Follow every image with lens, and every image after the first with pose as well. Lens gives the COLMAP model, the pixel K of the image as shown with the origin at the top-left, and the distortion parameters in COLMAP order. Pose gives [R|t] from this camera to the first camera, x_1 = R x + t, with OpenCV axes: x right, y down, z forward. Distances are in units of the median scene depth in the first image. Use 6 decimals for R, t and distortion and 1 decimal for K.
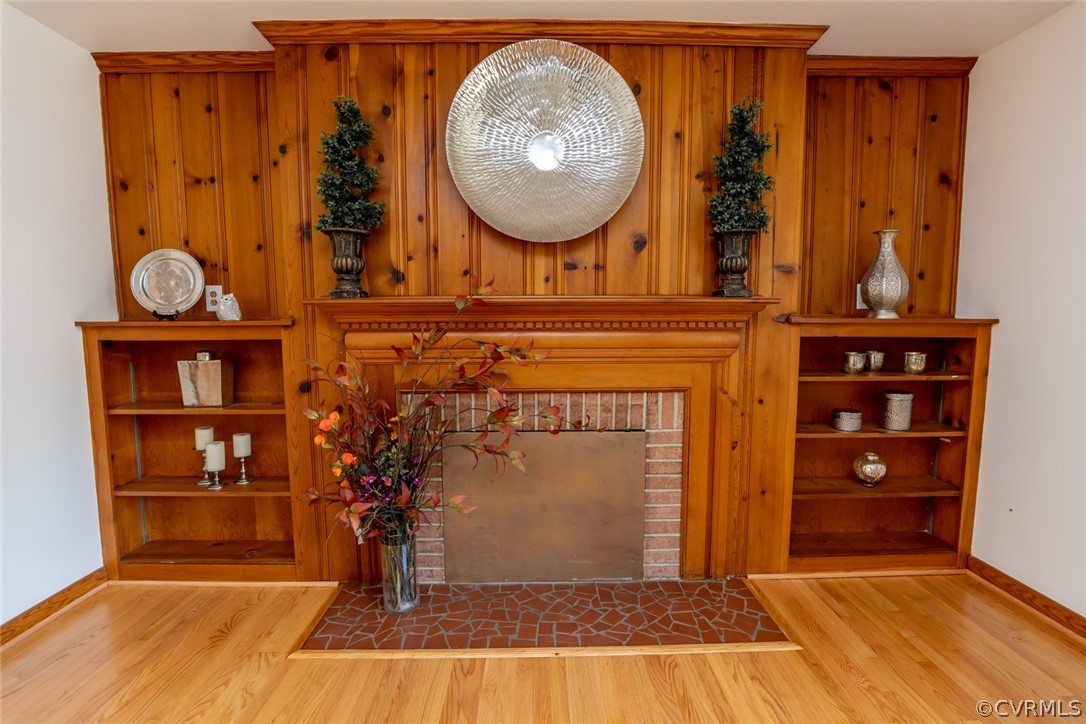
lens RADIAL K [[494.9, 0, 543.0], [0, 494.9, 367.0], [0, 0, 1]] dist [-0.031033, 0.001365]
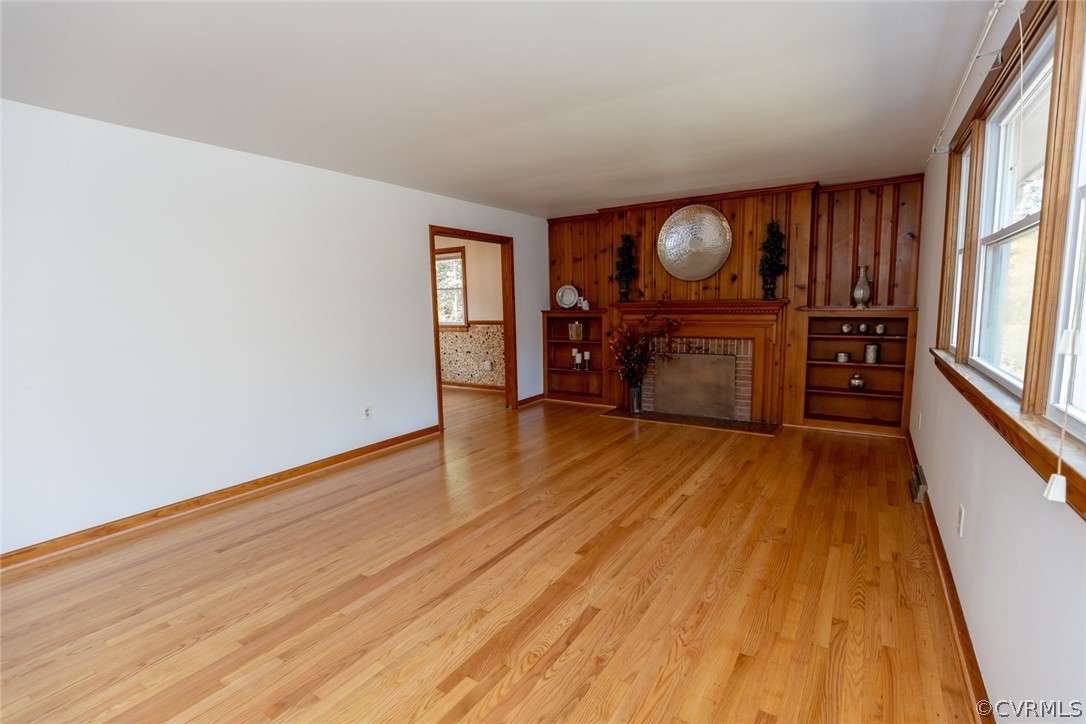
lens RADIAL K [[494.9, 0, 543.0], [0, 494.9, 367.0], [0, 0, 1]] dist [-0.031033, 0.001365]
pose [[0.826137, 0.060037, -0.560262, 0.786035], [-0.037272, 0.997952, 0.051980, 0.096050], [0.562235, -0.022060, 0.826683, -1.524929]]
